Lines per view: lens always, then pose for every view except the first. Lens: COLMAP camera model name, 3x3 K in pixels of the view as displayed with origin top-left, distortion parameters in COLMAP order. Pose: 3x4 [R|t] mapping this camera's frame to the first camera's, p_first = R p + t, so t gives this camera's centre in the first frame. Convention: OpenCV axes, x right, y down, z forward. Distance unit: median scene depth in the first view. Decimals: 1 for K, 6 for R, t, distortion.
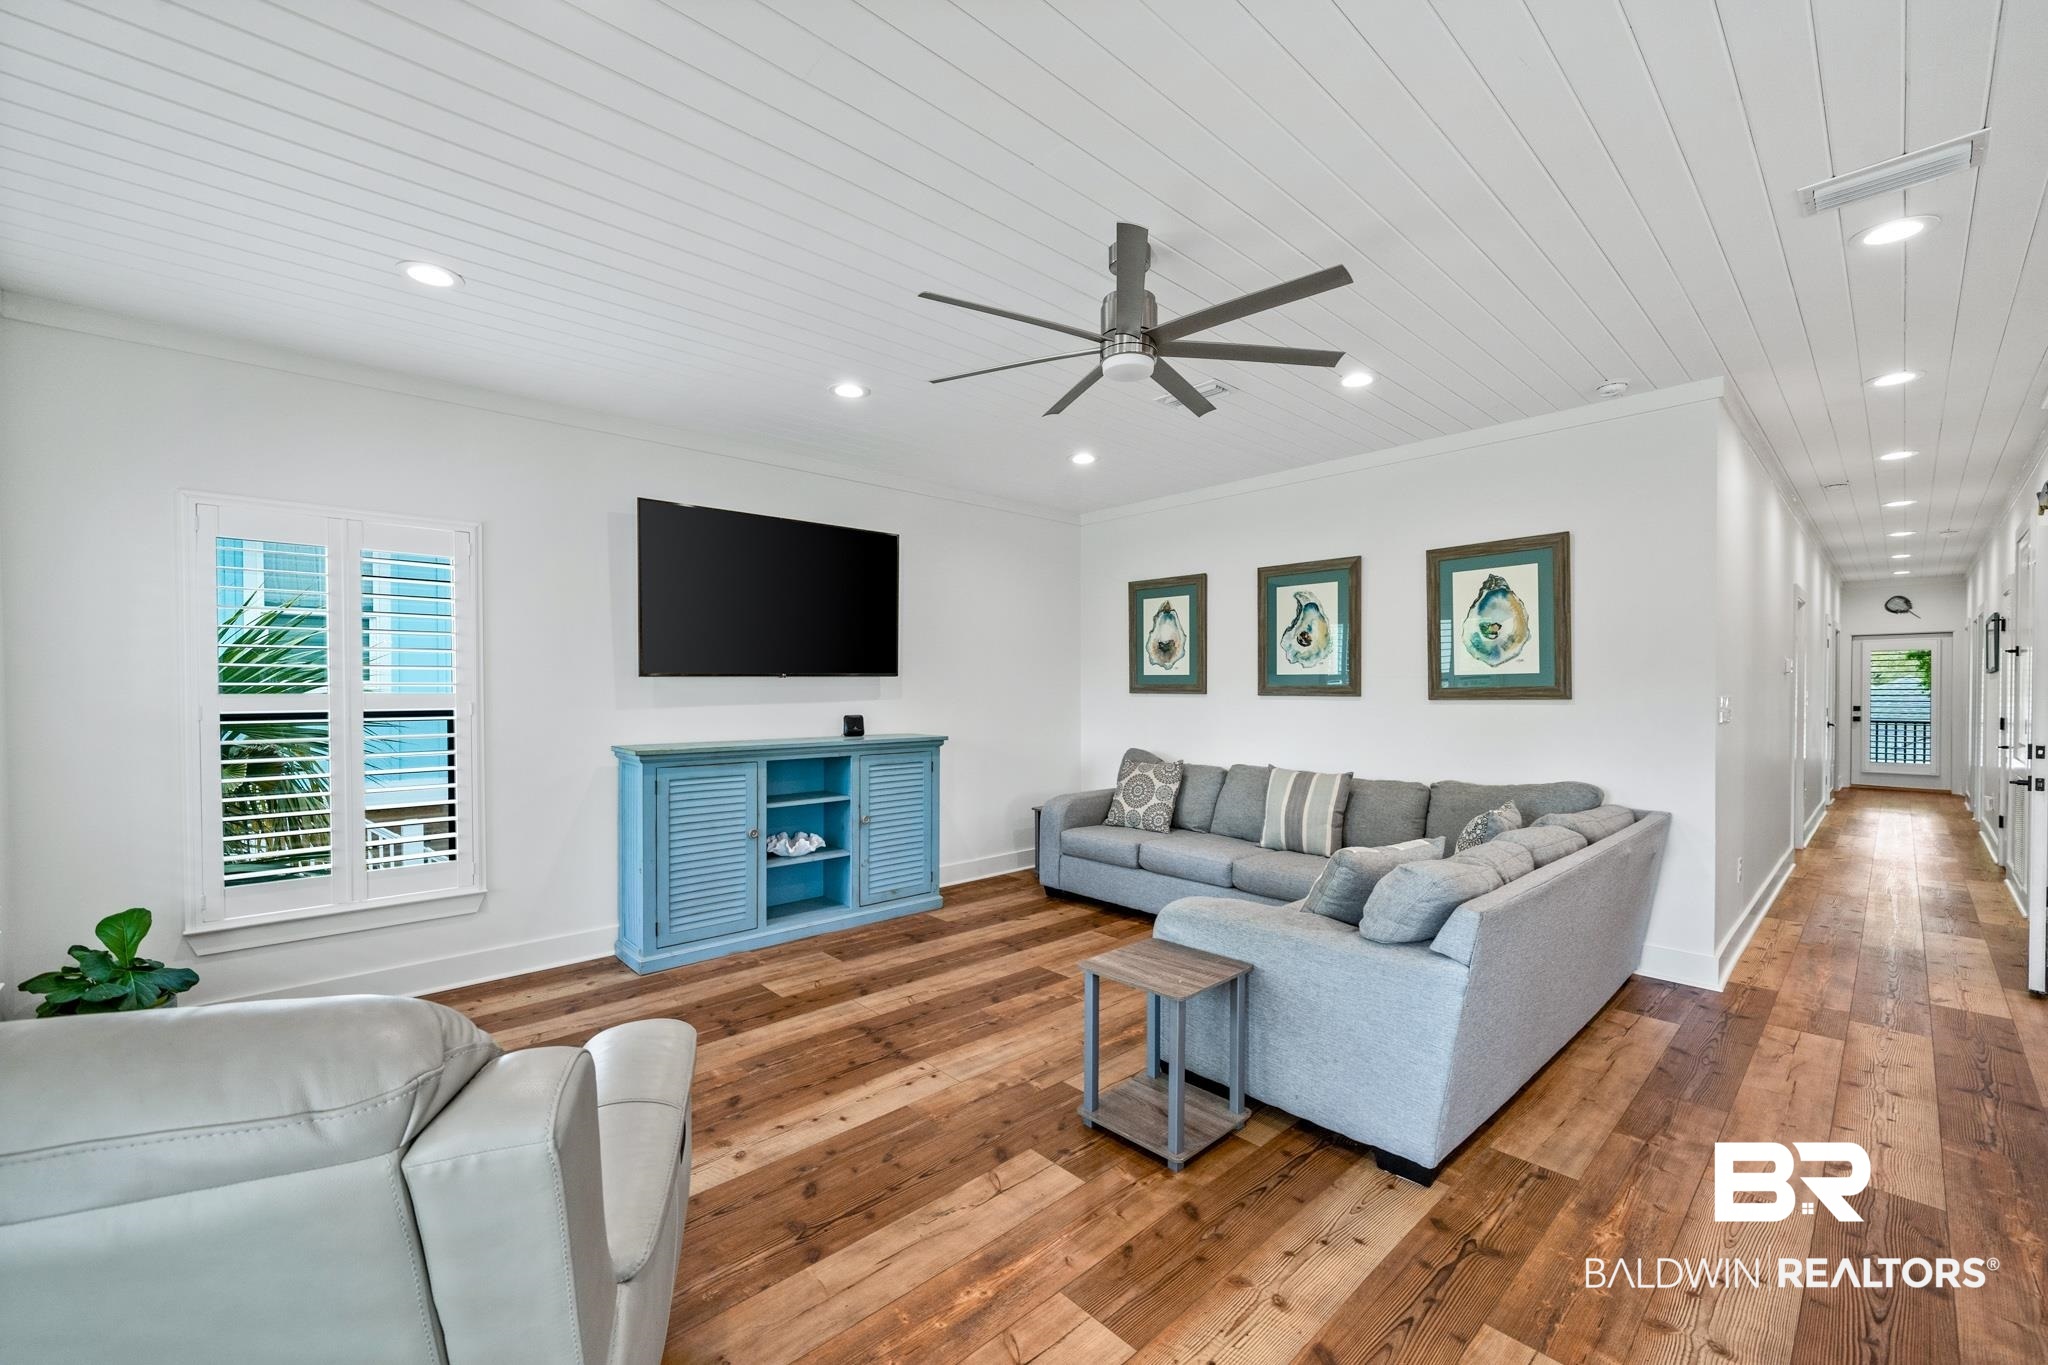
lens RADIAL K [[811.7, 0, 1024.3], [0, 811.7, 694.1], [0, 0, 1]] dist [-0.001655, -0.000006]
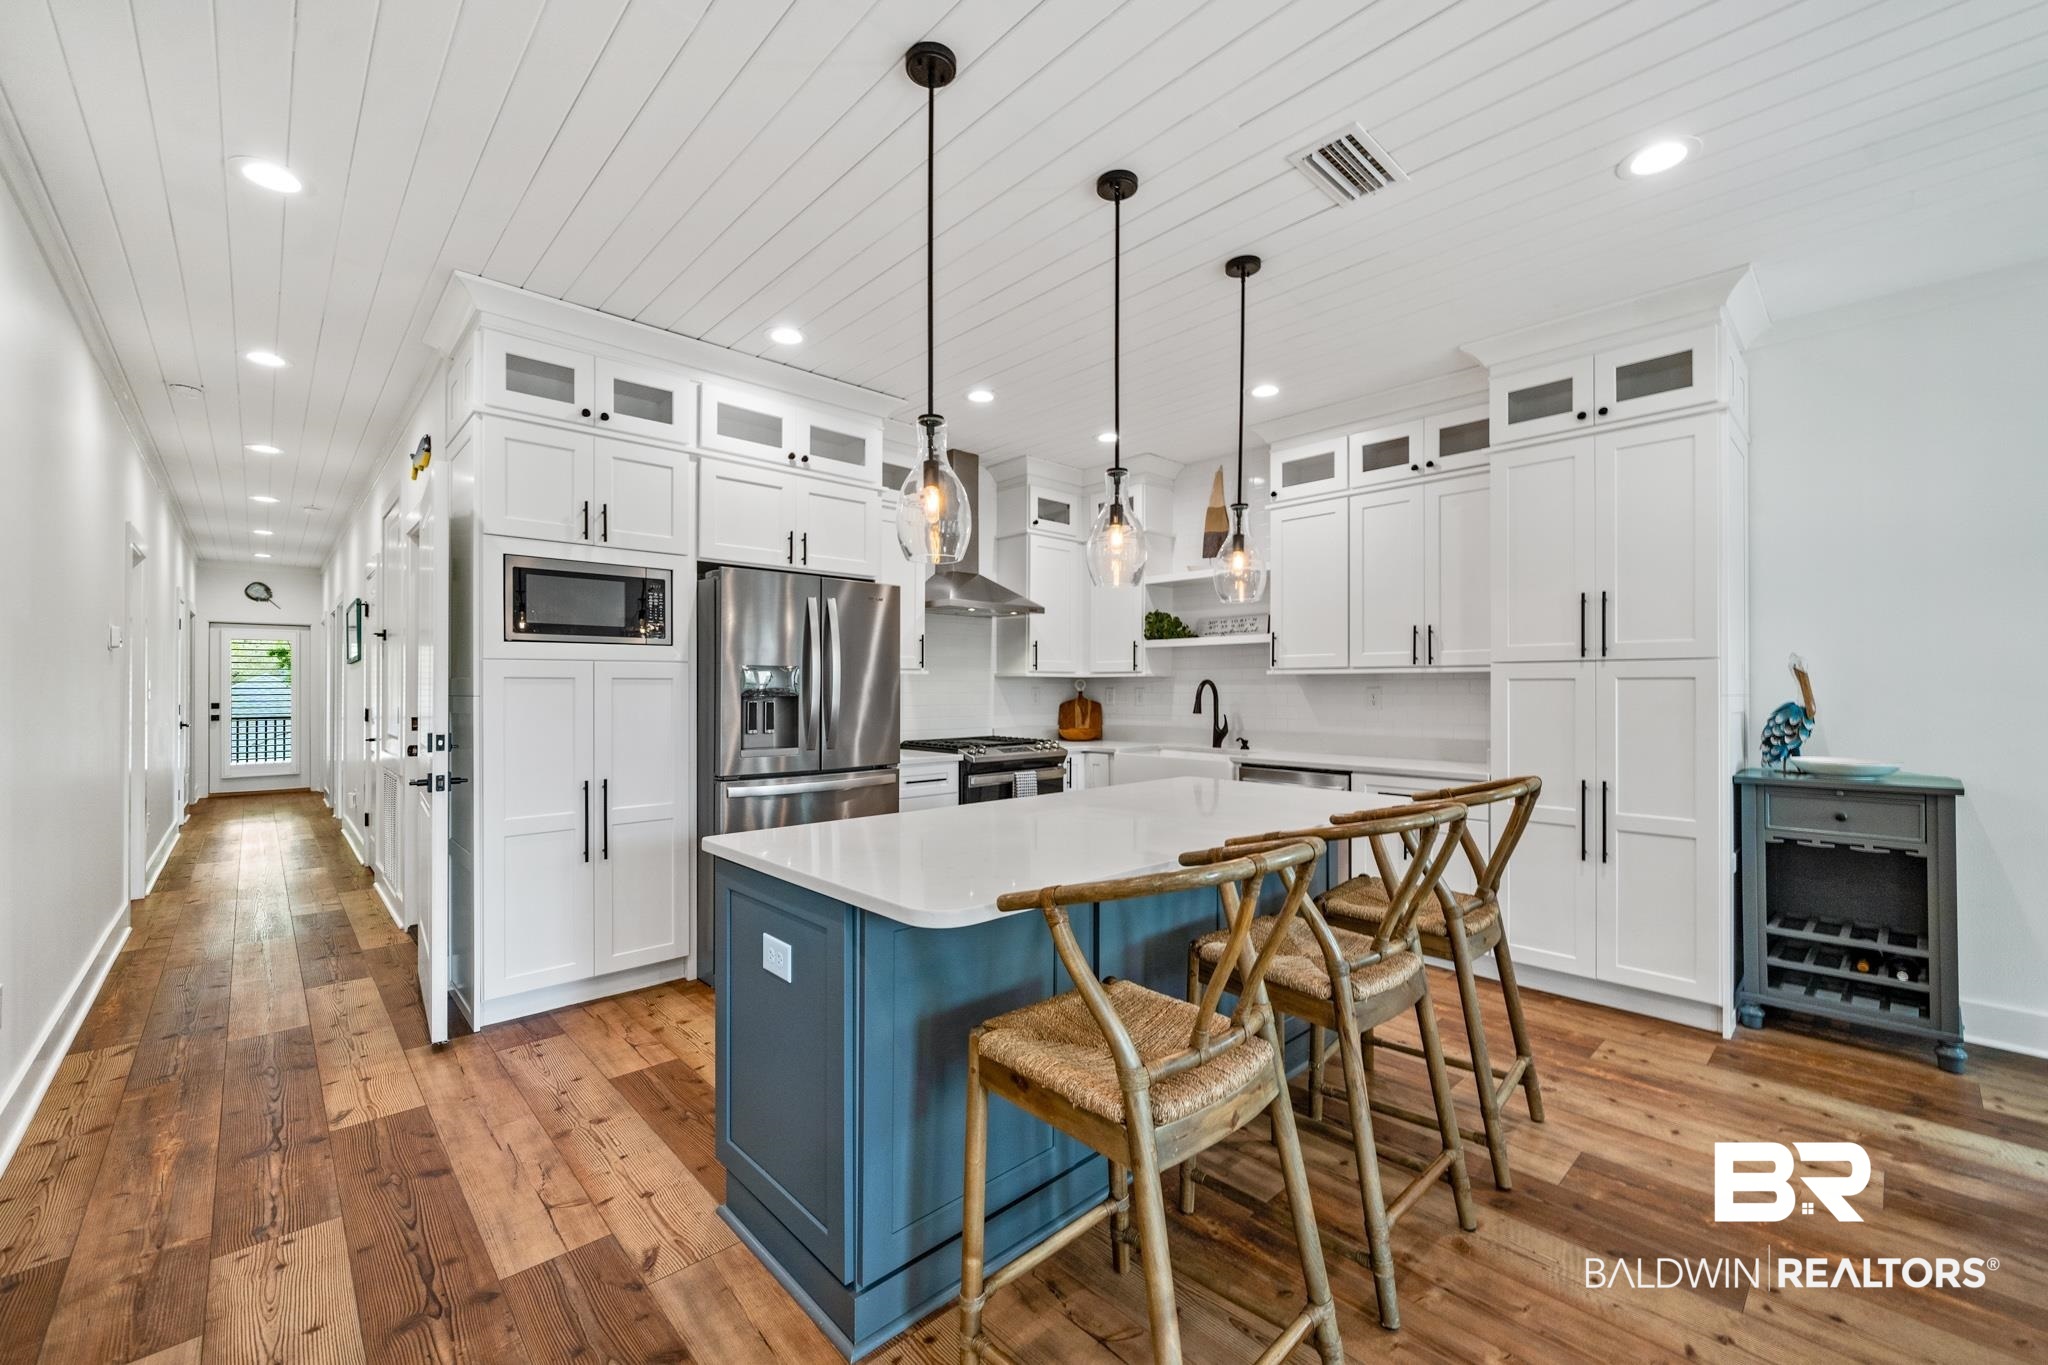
lens RADIAL K [[822.8, 0, 1015.8], [0, 822.8, 690.2], [0, 0, 1]] dist [-0.001179, 0.000009]
pose [[-0.001018, 0.000407, 0.999999, 0.241201], [0.007493, 0.999972, -0.000400, 0.013391], [-0.999971, 0.007492, -0.001021, 0.236338]]
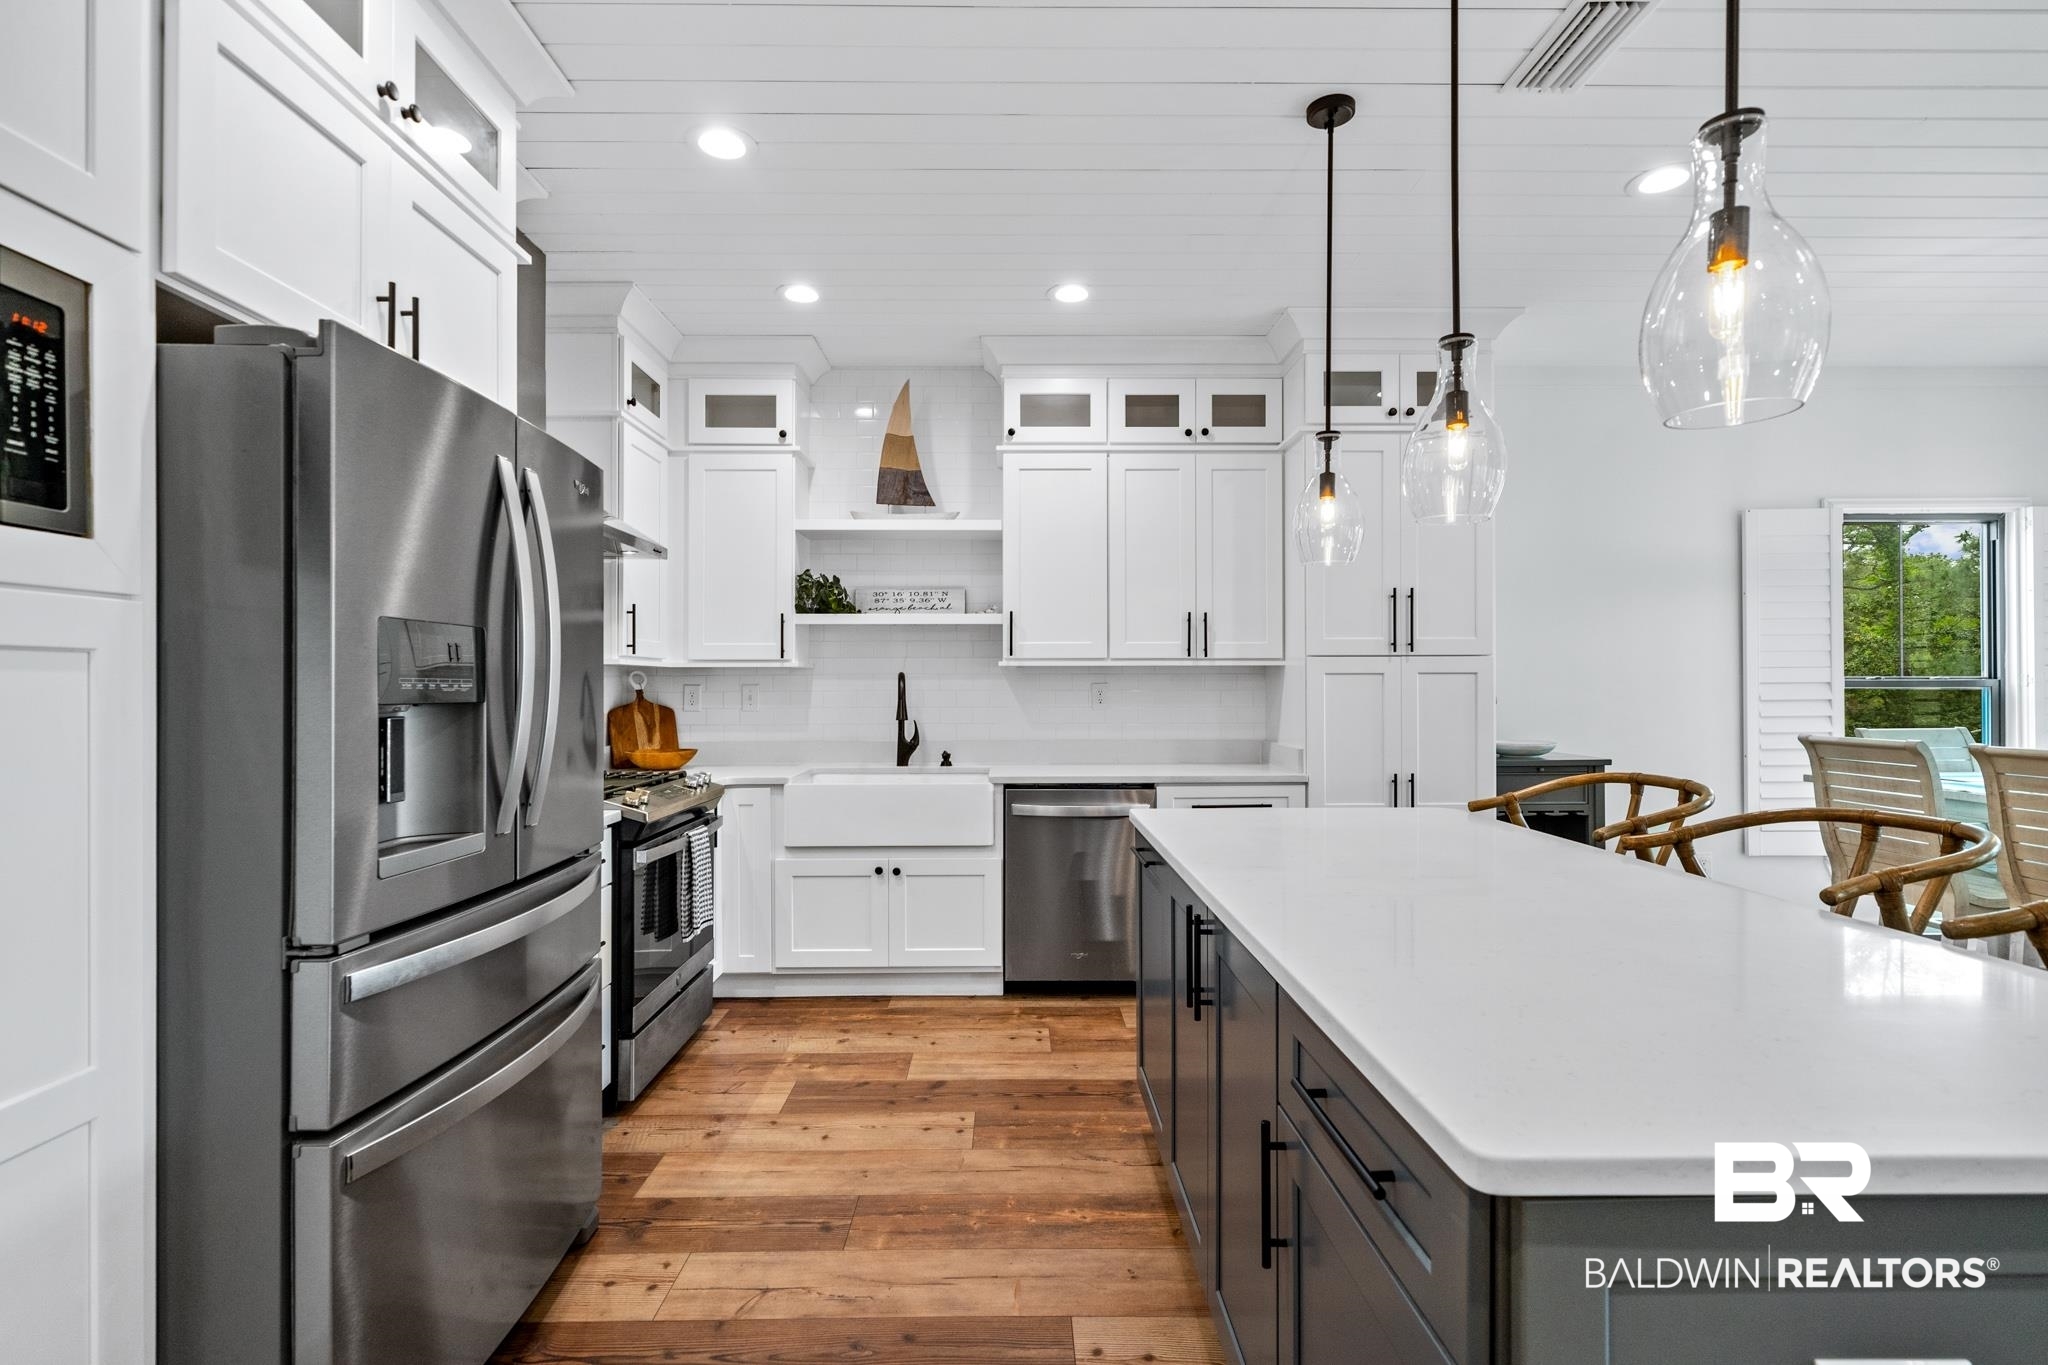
lens RADIAL K [[953.3, 0, 1021.6], [0, 953.3, 684.7], [0, 0, 1]] dist [-0.000632, -0.000199]
pose [[-0.742076, 0.006116, 0.670287, 0.524733], [0.010010, 0.999948, 0.001958, 0.012386], [-0.670241, 0.008163, -0.742099, 0.481270]]
